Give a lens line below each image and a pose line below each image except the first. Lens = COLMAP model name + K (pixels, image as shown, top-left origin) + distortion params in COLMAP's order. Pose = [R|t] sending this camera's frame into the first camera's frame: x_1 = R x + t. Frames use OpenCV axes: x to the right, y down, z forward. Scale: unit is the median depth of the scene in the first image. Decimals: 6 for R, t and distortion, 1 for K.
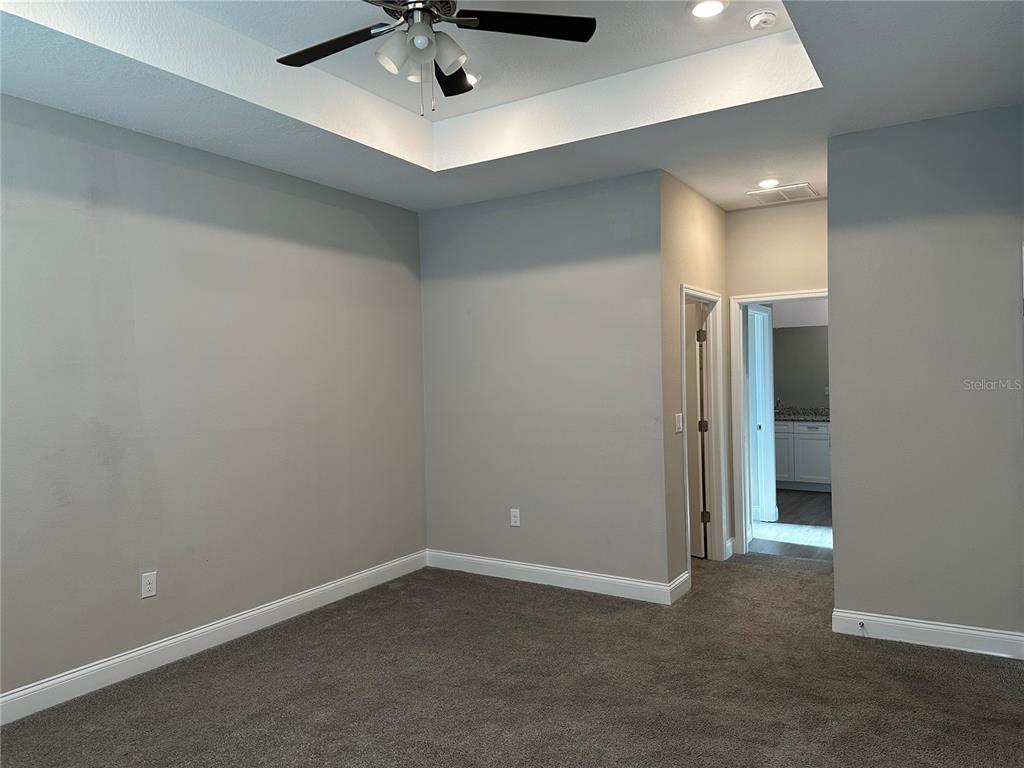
lens RADIAL K [[708.6, 0, 518.3], [0, 708.6, 388.2], [0, 0, 1]] dist [0.035850, -0.052133]
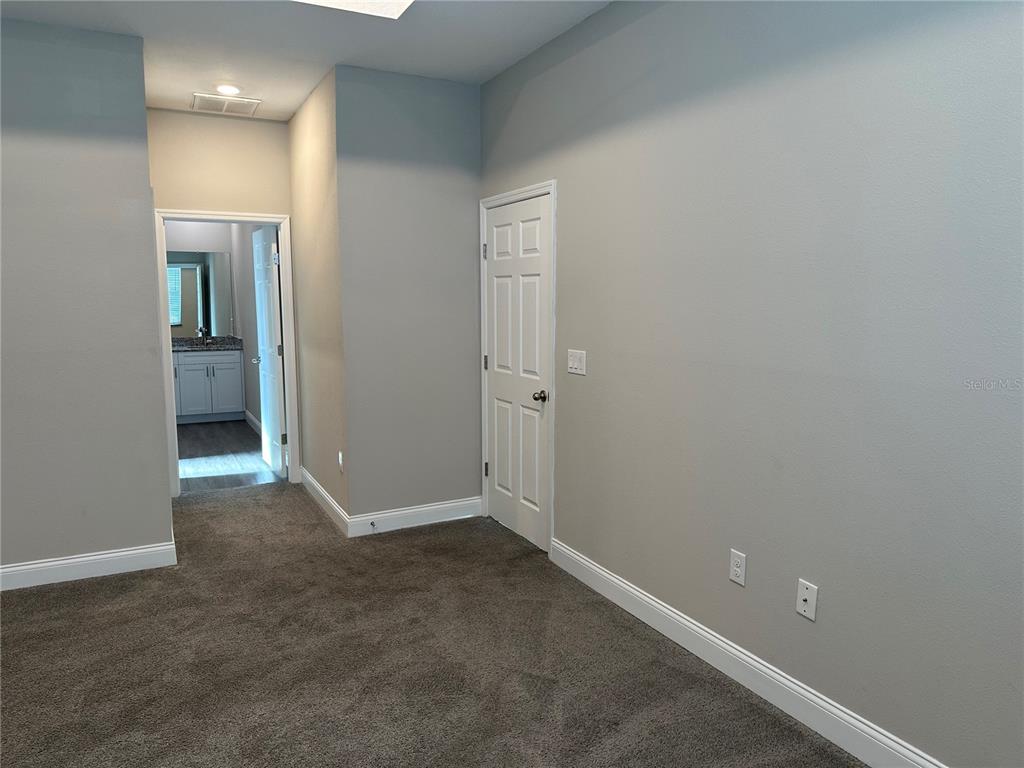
lens RADIAL K [[708.6, 0, 513.9], [0, 708.6, 380.6], [0, 0, 1]] dist [0.035850, -0.052133]
pose [[0.542065, -0.086031, 0.835921, -0.314886], [0.016486, 0.995643, 0.091778, 0.010012], [-0.840175, -0.035969, 0.541121, 0.223616]]
